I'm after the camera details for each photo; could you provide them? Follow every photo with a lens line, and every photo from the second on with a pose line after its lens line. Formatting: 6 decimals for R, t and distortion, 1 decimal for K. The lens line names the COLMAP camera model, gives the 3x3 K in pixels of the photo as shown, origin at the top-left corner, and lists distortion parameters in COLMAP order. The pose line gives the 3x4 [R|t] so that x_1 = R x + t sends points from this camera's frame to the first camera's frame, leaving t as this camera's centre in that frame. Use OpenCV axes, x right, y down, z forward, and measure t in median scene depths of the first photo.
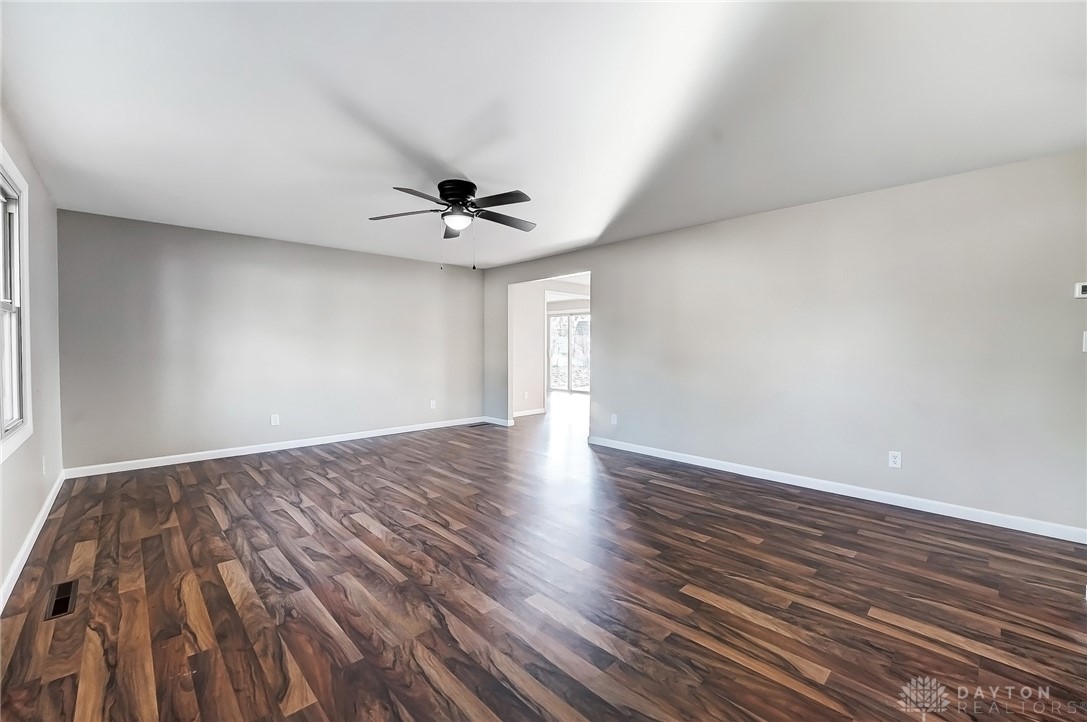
lens RADIAL K [[446.0, 0, 534.4], [0, 446.0, 365.4], [0, 0, 1]] dist [-0.028659, 0.002085]
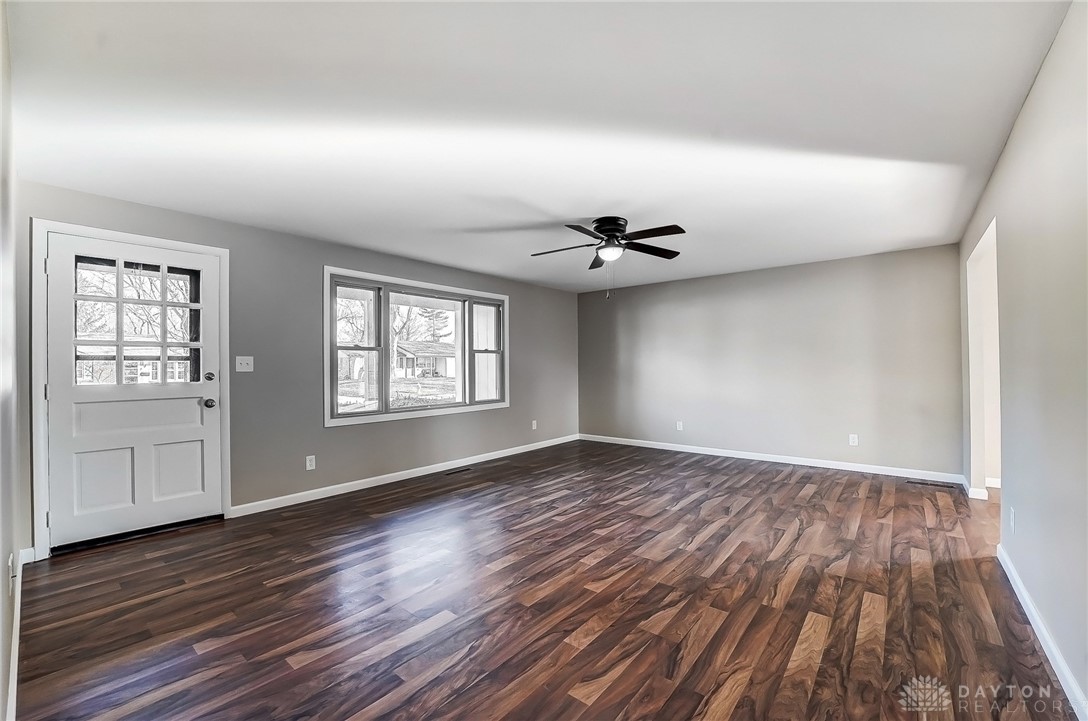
lens RADIAL K [[446.4, 0, 543.9], [0, 446.4, 367.5], [0, 0, 1]] dist [-0.028659, 0.002085]
pose [[0.129568, 0.003255, -0.991565, 1.003004], [-0.036466, 0.999334, -0.001484, -0.038708], [0.990900, 0.036351, 0.129600, 0.788777]]
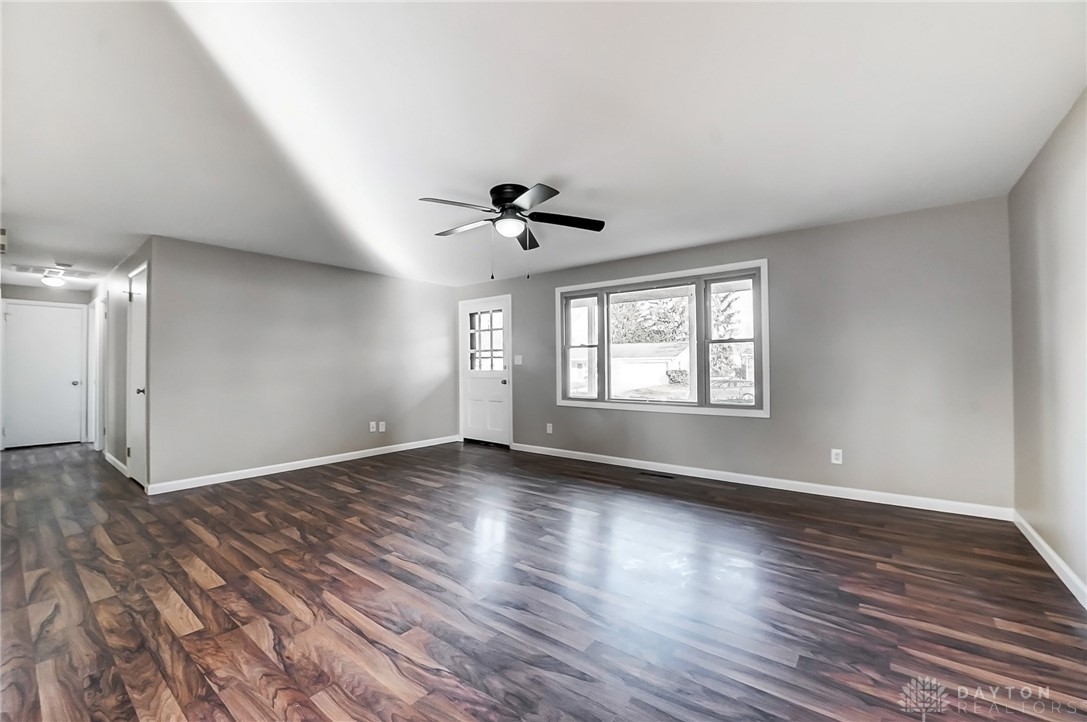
lens RADIAL K [[446.0, 0, 534.1], [0, 446.0, 362.2], [0, 0, 1]] dist [-0.028659, 0.002085]
pose [[-0.990407, 0.005061, -0.138088, -0.107392], [0.000079, 0.999349, 0.036064, -0.083572], [0.138181, 0.035708, -0.989763, 2.185818]]
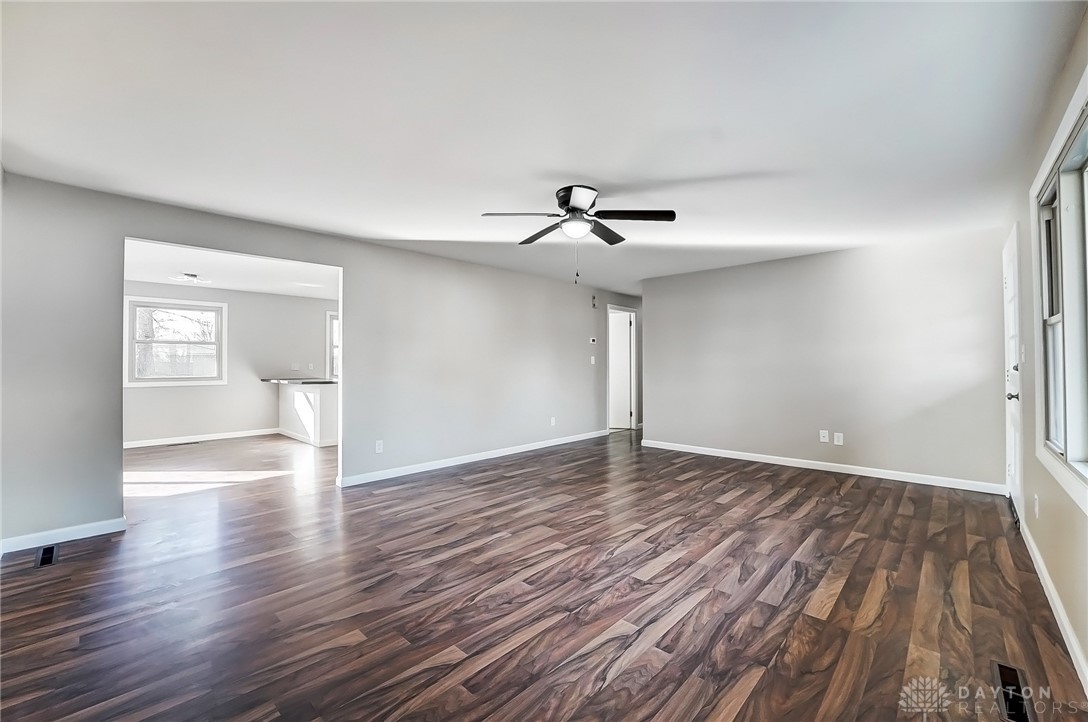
lens RADIAL K [[446.4, 0, 546.7], [0, 446.4, 359.3], [0, 0, 1]] dist [-0.028659, 0.002085]
pose [[-0.065783, 0.006975, 0.997810, -1.251385], [0.044980, 0.998980, -0.004017, -0.054207], [-0.996820, 0.044618, -0.066030, 1.279535]]
